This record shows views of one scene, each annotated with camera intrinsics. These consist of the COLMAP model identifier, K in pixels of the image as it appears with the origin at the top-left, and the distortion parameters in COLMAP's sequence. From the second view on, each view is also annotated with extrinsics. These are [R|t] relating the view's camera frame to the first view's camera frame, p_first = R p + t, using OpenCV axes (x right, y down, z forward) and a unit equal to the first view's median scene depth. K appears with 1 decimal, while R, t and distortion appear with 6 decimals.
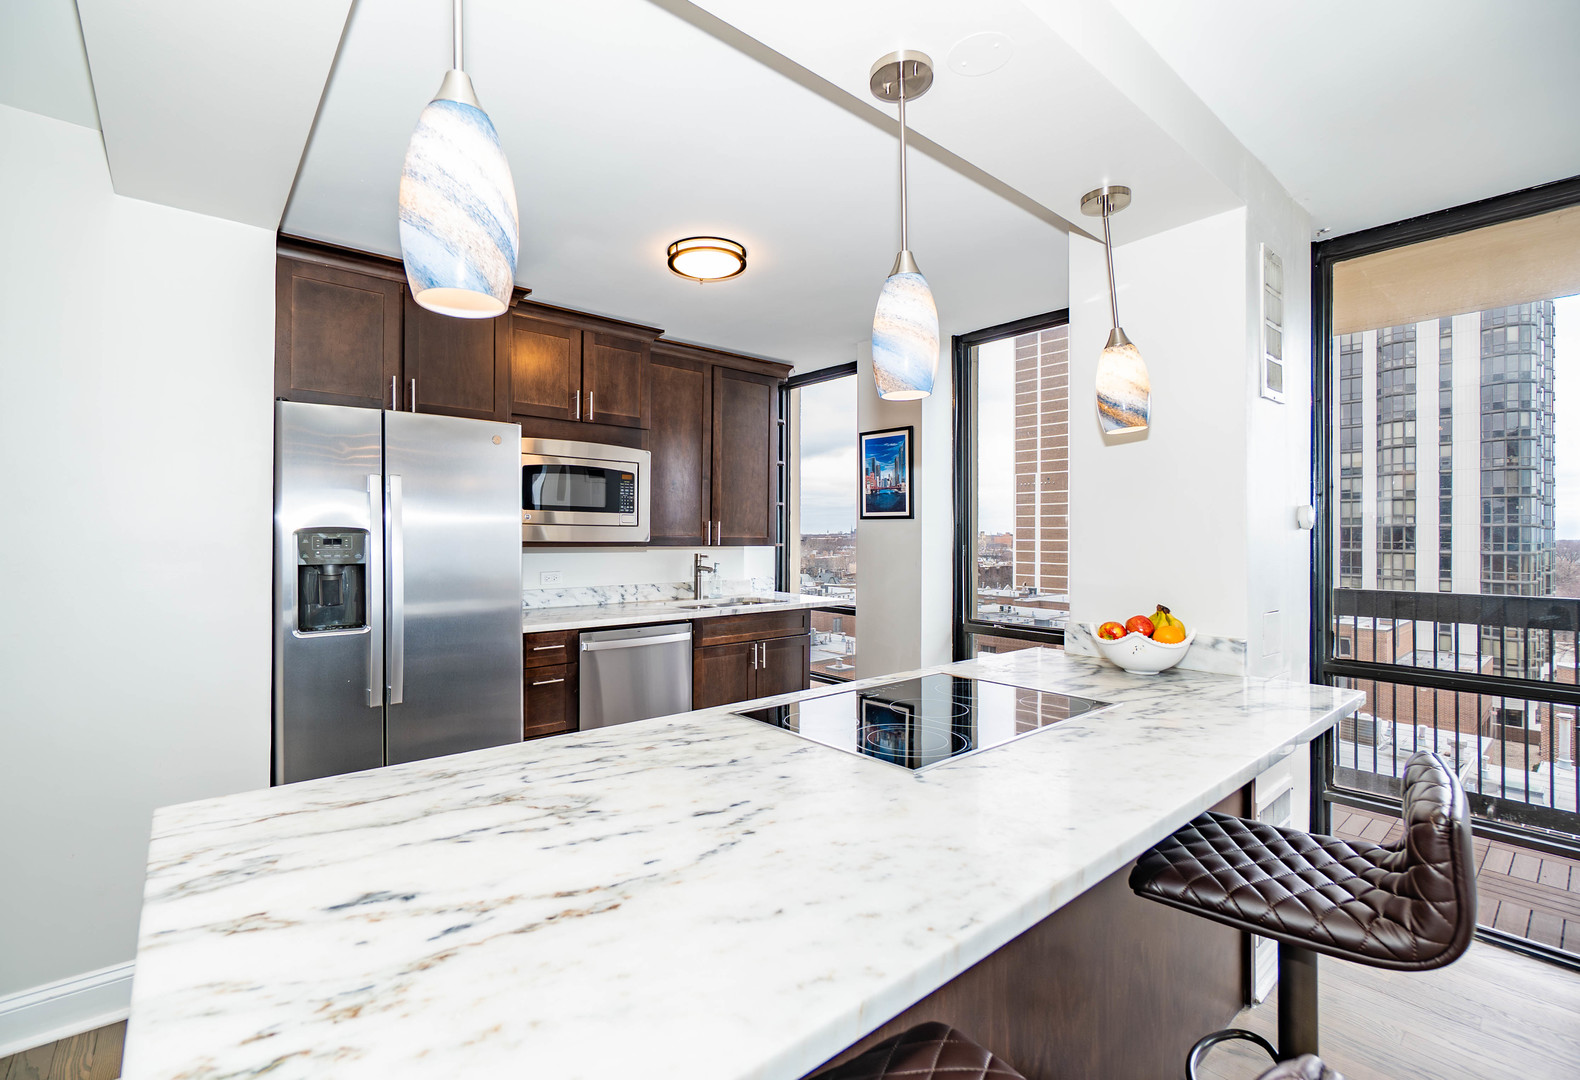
lens RADIAL K [[715.5, 0, 734.6], [0, 715.5, 531.7], [0, 0, 1]] dist [0.005878, -0.000277]
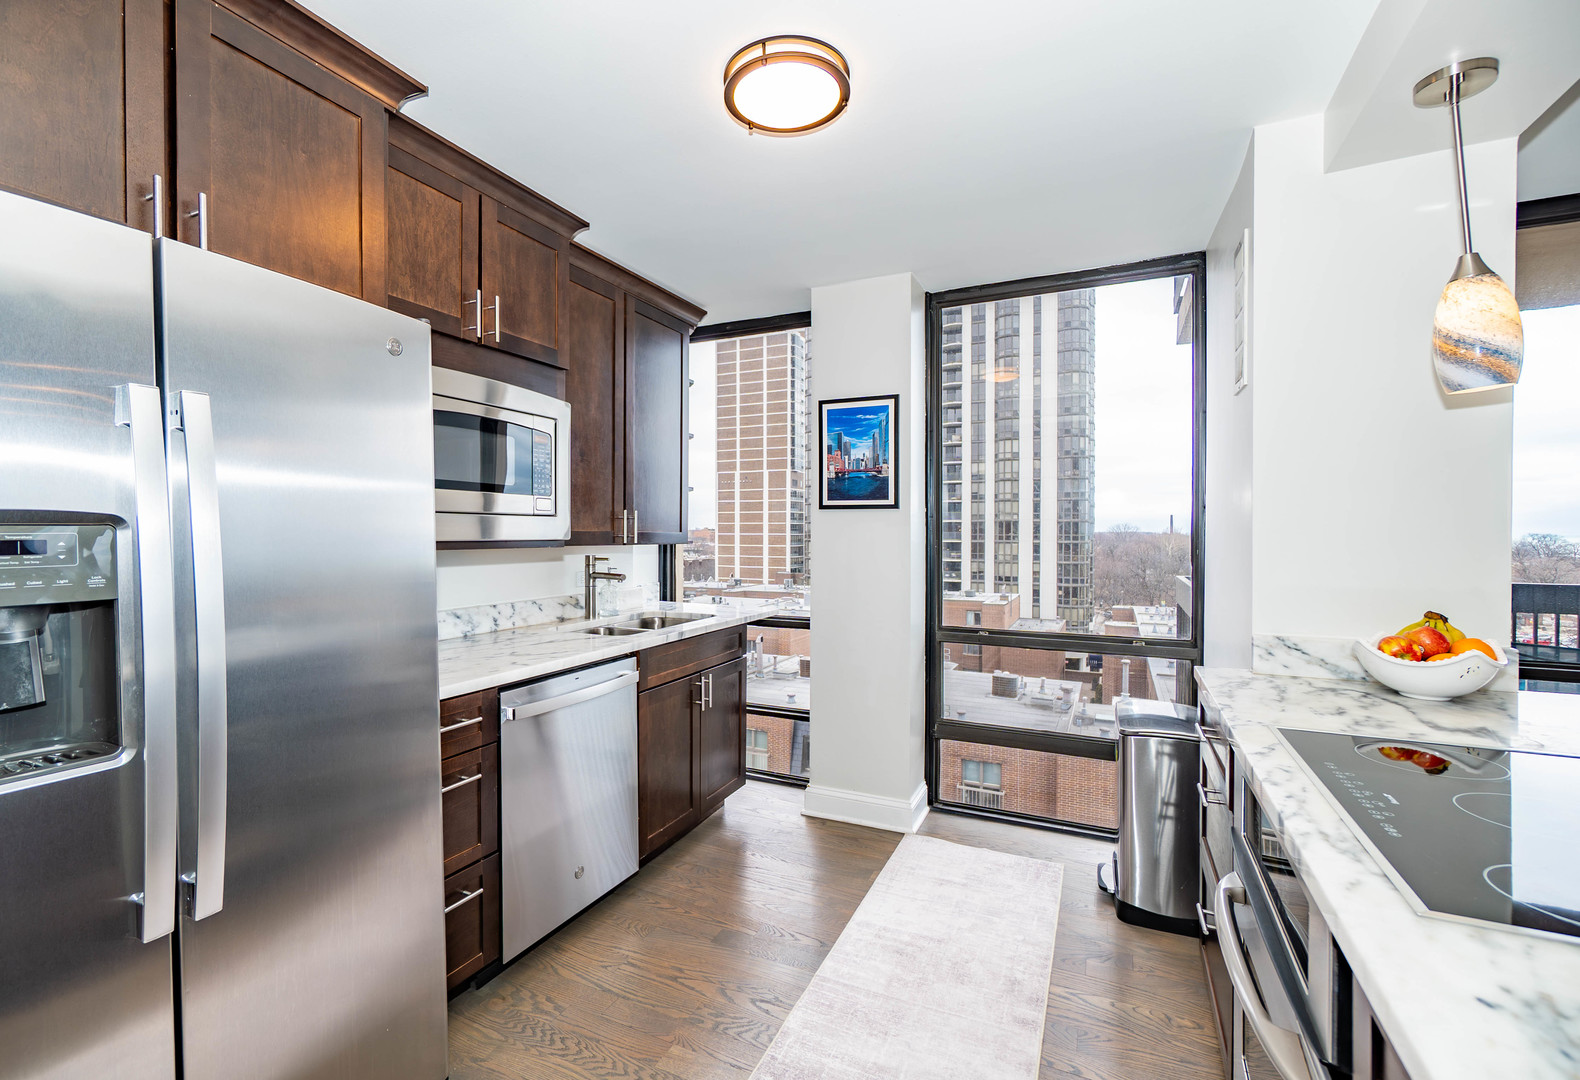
lens RADIAL K [[715.5, 0, 744.5], [0, 715.5, 537.8], [0, 0, 1]] dist [0.005878, -0.000277]
pose [[0.905278, -0.008134, 0.424741, -0.192218], [0.001687, 0.999878, 0.015553, 0.001762], [-0.424816, -0.013364, 0.905181, 0.247627]]
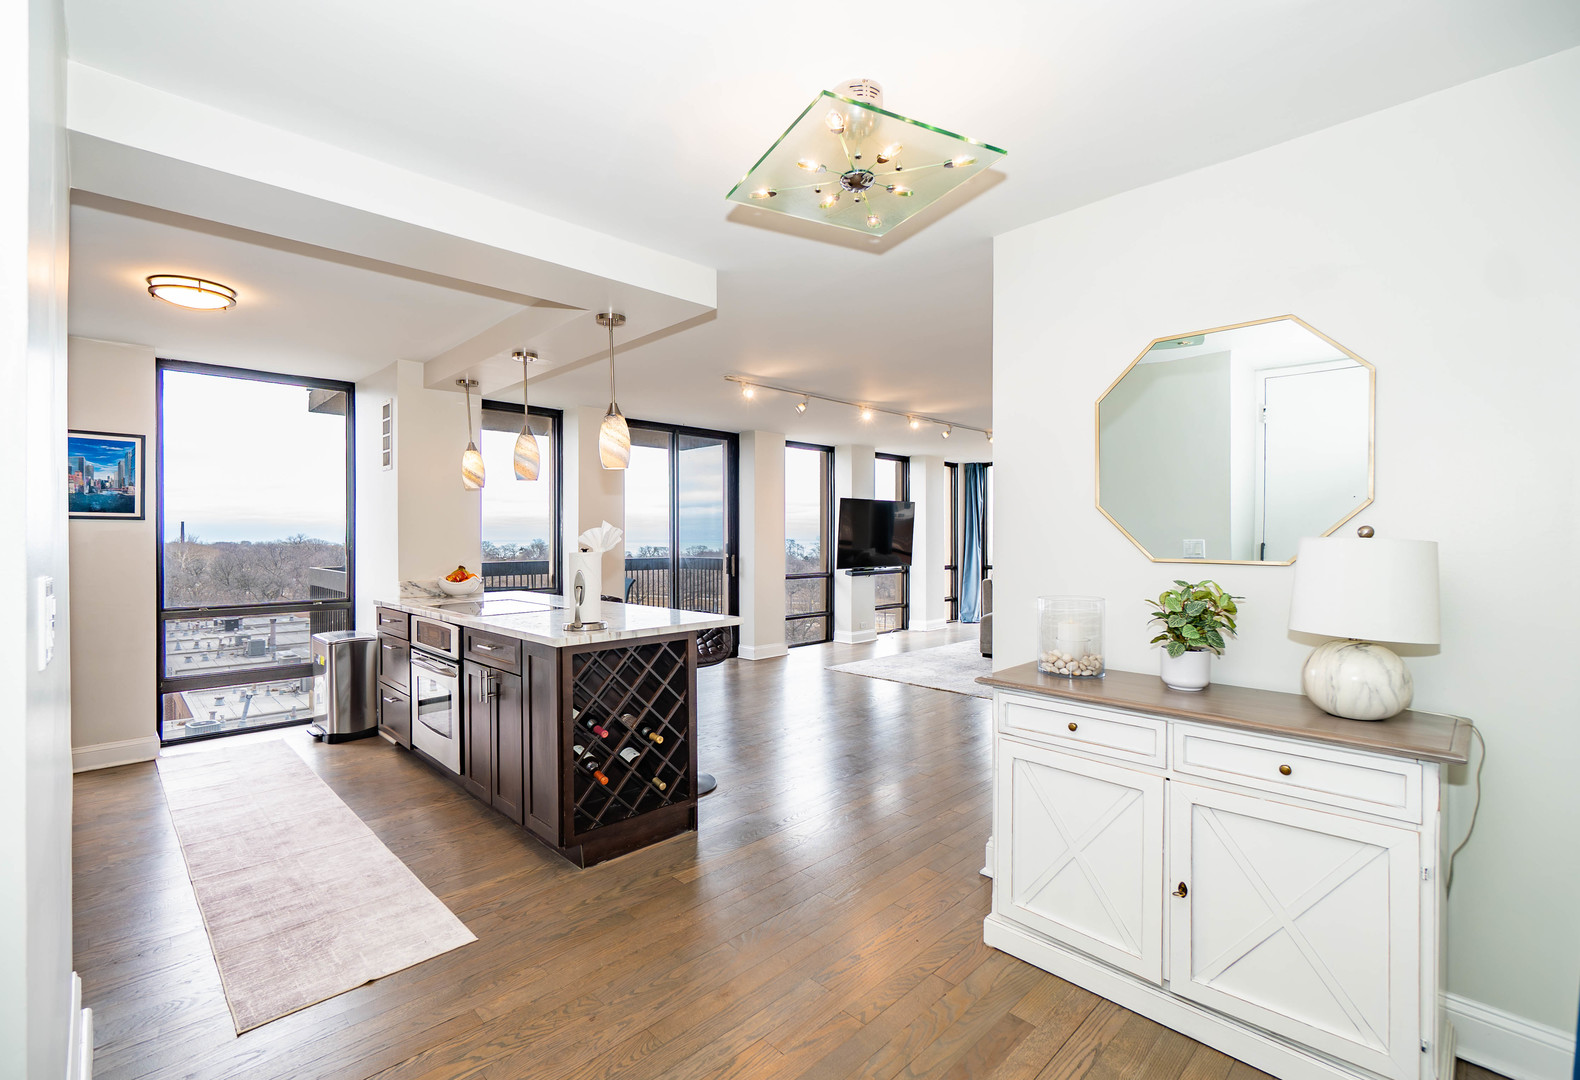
lens RADIAL K [[715.5, 0, 775.1], [0, 715.5, 542.5], [0, 0, 1]] dist [0.005878, -0.000277]
pose [[-0.100367, -0.007934, 0.994919, -0.705317], [-0.000784, 0.999969, 0.007895, 0.005281], [-0.994950, 0.000013, -0.100370, 0.108699]]
